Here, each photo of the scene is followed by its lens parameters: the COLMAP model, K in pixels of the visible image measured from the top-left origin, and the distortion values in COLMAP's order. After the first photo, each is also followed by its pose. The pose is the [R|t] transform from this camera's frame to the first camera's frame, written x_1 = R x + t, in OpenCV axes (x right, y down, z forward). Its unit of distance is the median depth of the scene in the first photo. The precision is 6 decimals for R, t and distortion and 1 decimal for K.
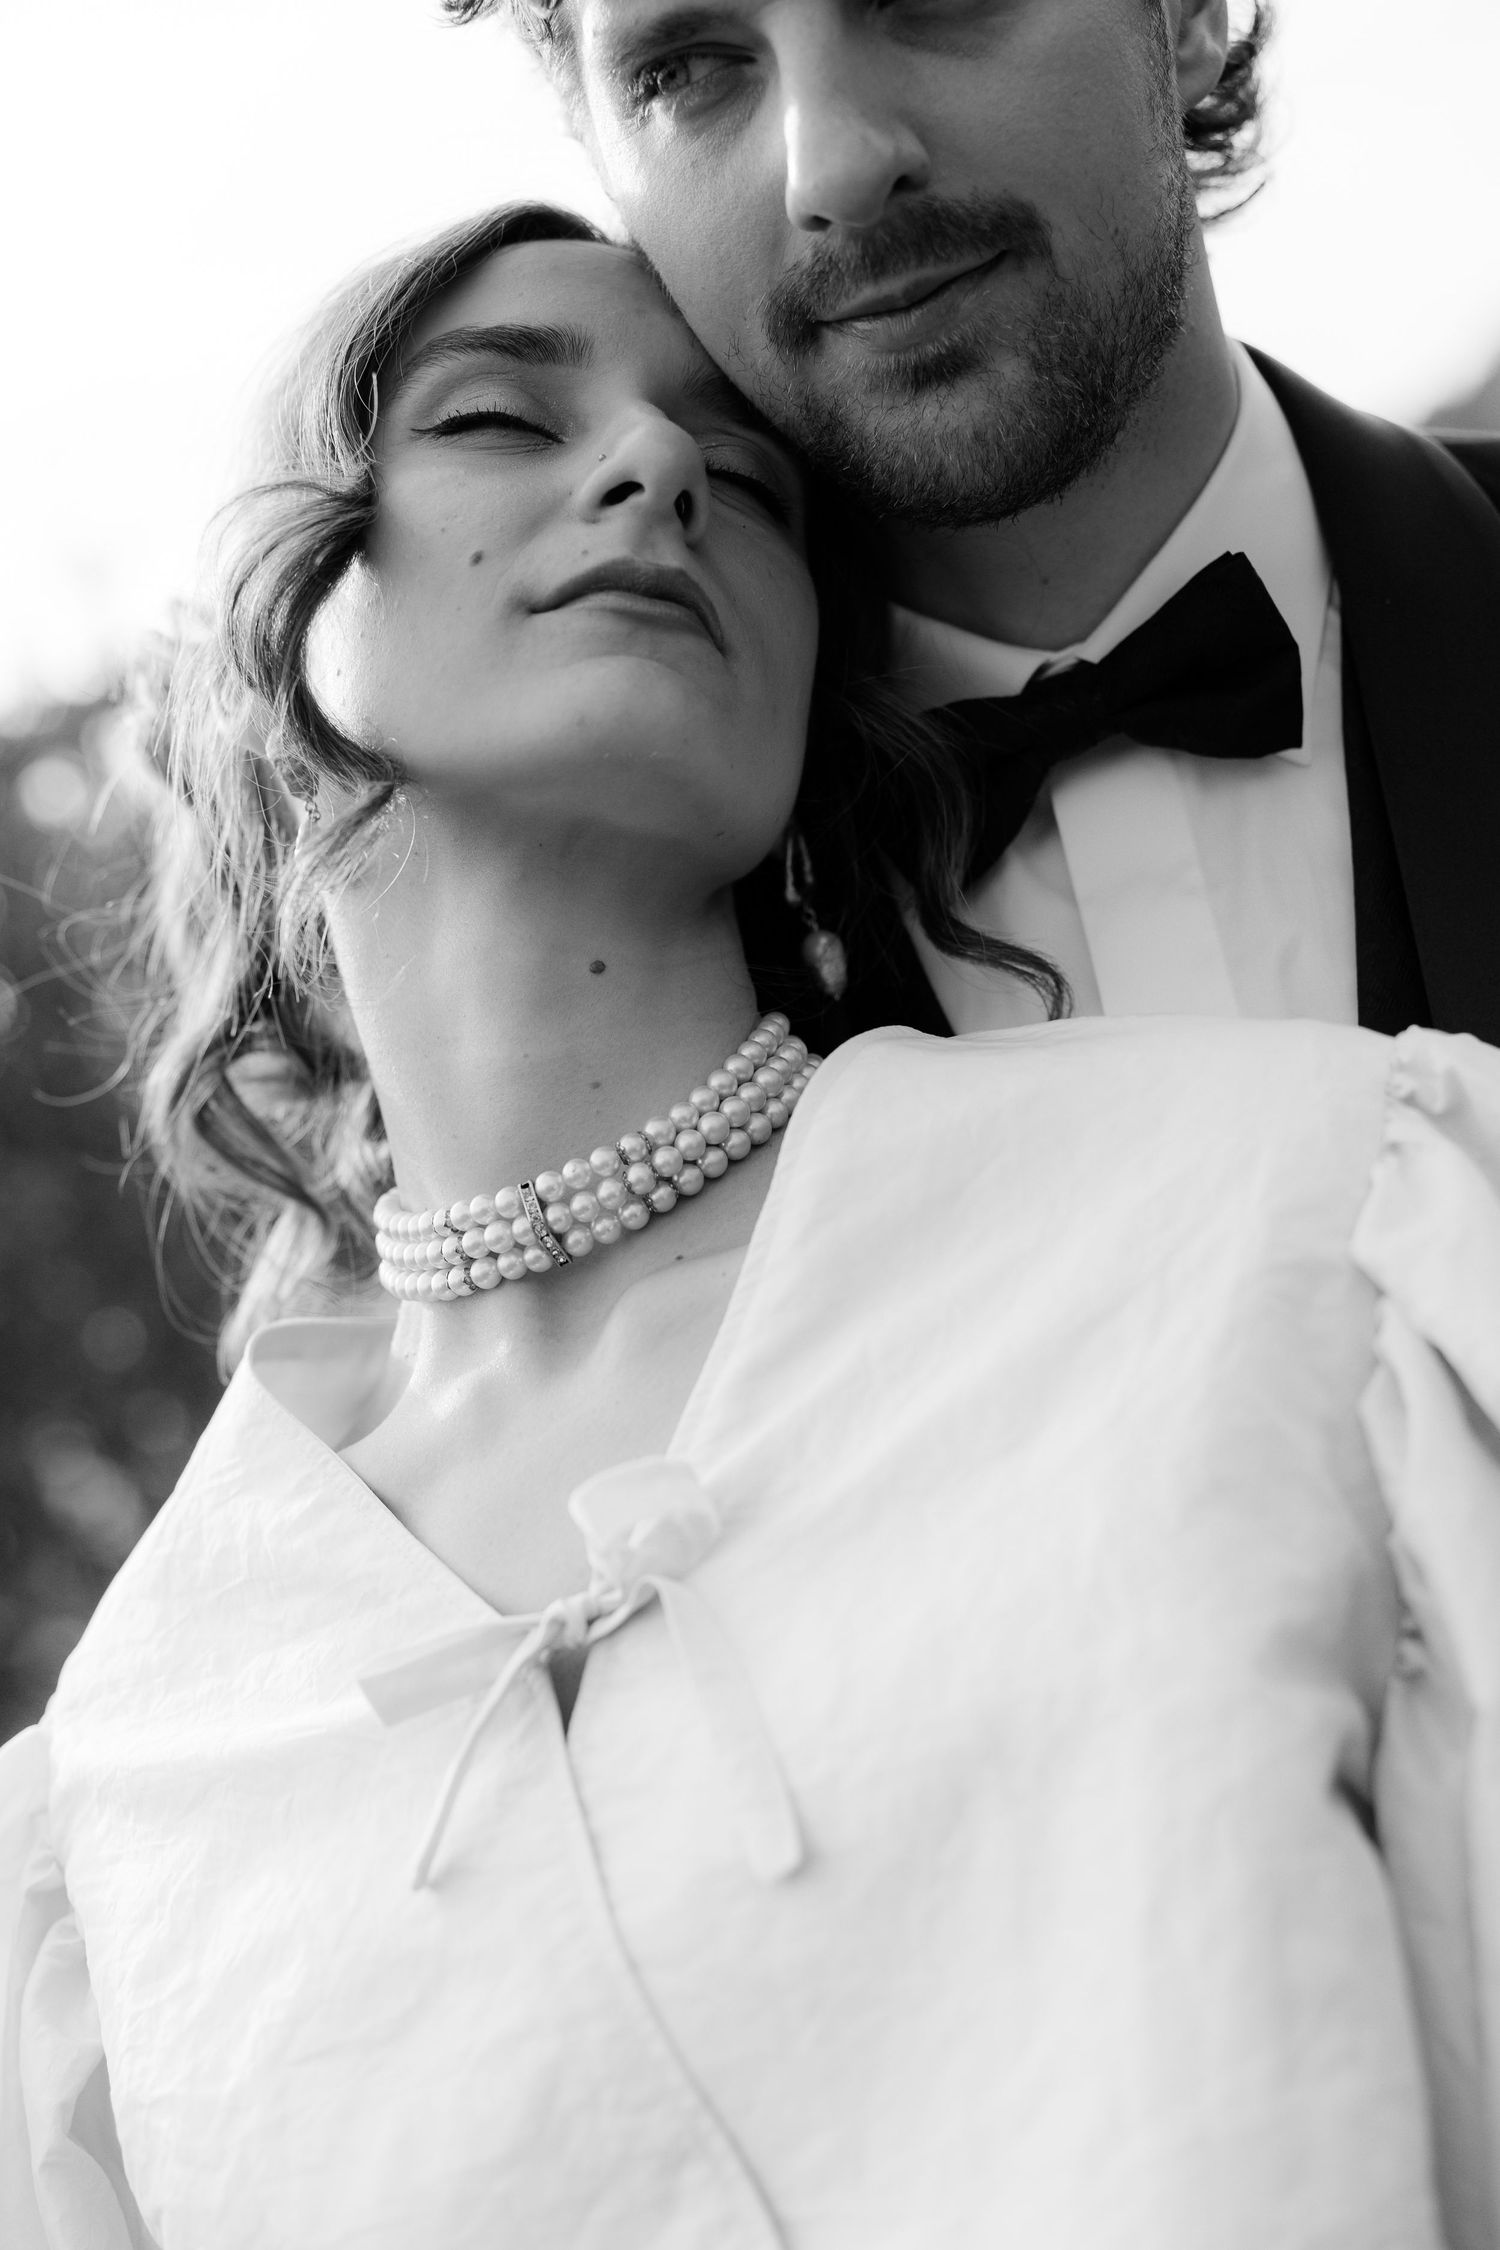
lens RADIAL K [[3962.4, 0, 750.0], [0, 3962.4, 1125.0], [0, 0, 1]] dist [-0.033052, 0.859237]
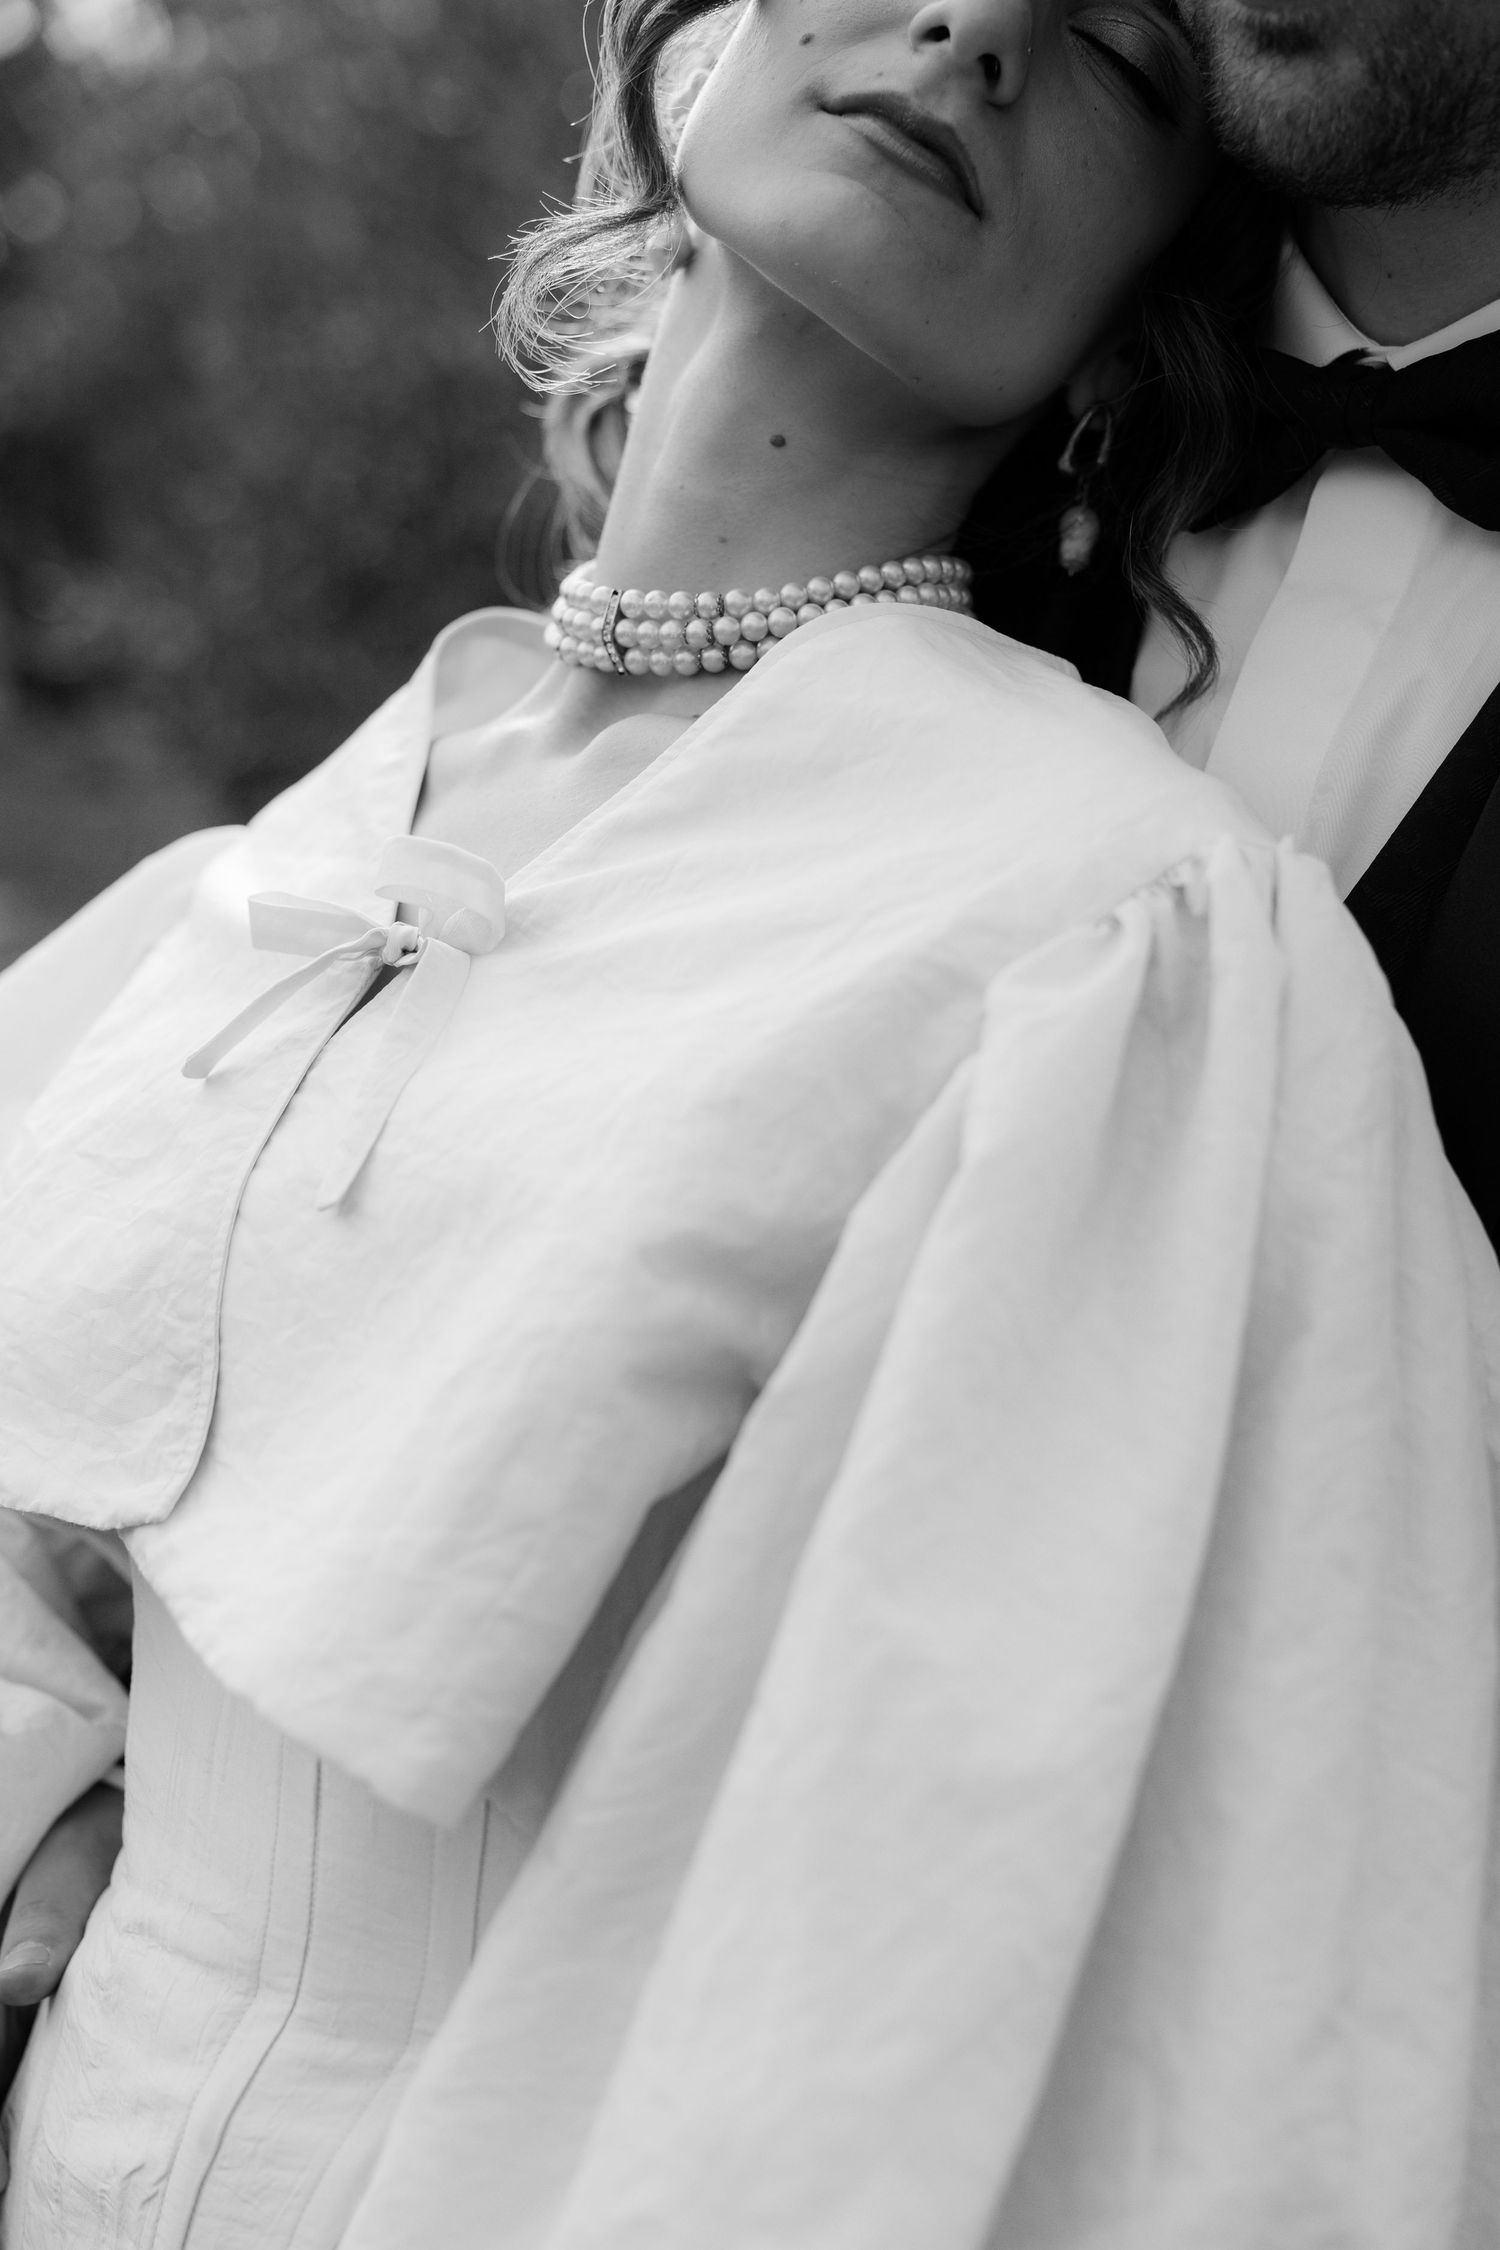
lens RADIAL K [[3962.4, 0, 750.0], [0, 3962.4, 1125.0], [0, 0, 1]] dist [-0.033052, 0.859237]
pose [[0.770332, 0.497680, -0.398626, 0.490981], [-0.401464, 0.864240, 0.303176, -0.208254], [0.495393, -0.073512, 0.865553, 0.043821]]
